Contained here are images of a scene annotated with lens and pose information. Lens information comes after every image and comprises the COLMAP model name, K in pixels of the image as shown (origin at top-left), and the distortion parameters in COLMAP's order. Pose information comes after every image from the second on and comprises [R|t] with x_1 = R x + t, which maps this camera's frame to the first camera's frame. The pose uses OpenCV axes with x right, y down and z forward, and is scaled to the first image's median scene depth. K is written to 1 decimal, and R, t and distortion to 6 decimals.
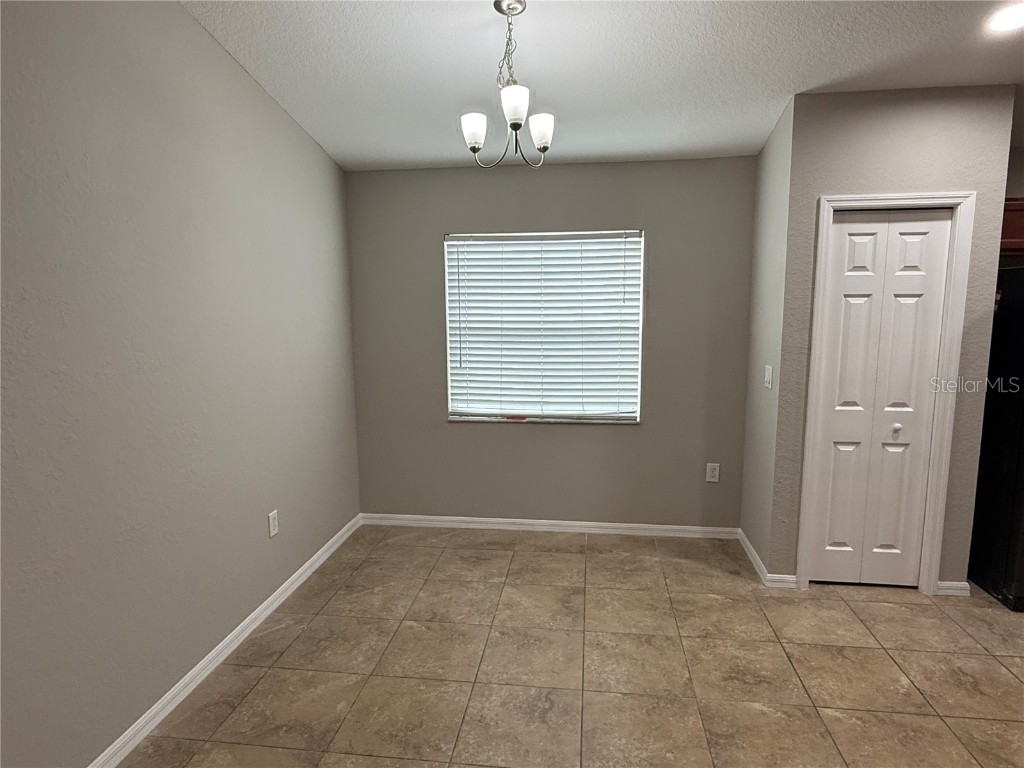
lens RADIAL K [[606.2, 0, 511.3], [0, 606.2, 388.5], [0, 0, 1]] dist [0.004440, 0.000584]
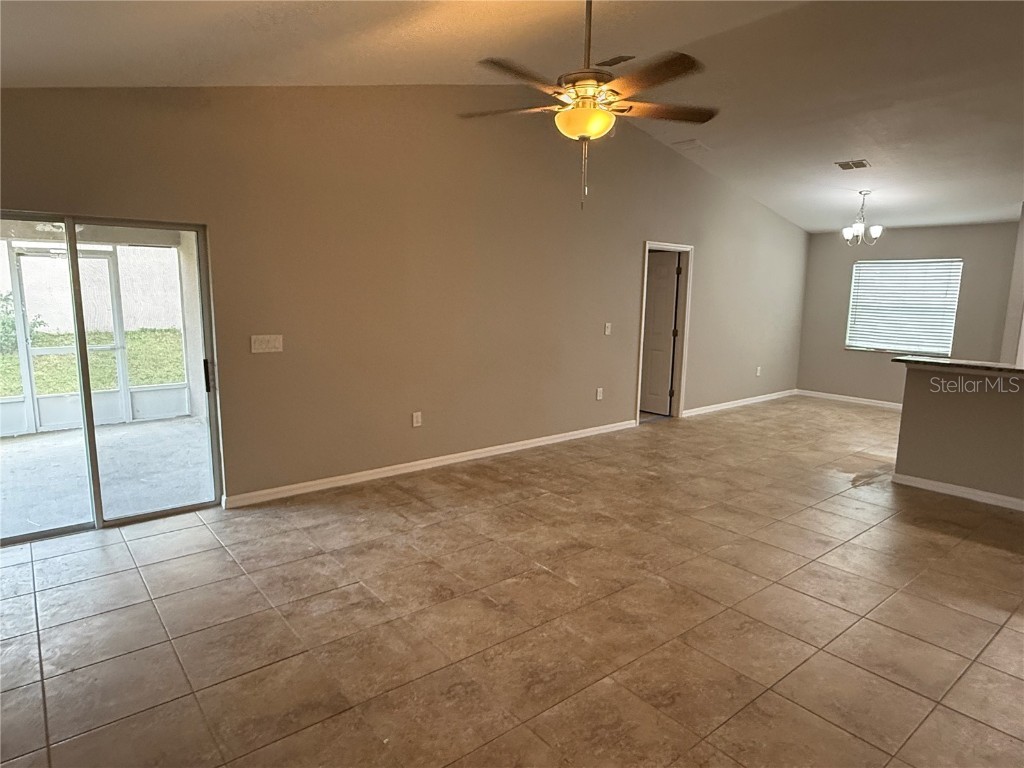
lens RADIAL K [[614.8, 0, 510.3], [0, 614.8, 384.4], [0, 0, 1]] dist [-0.002004, 0.001061]
pose [[0.713429, 0.123839, -0.689697, 0.576681], [-0.112842, 0.991718, 0.061344, 0.181528], [0.691582, 0.034062, 0.721495, -1.401853]]
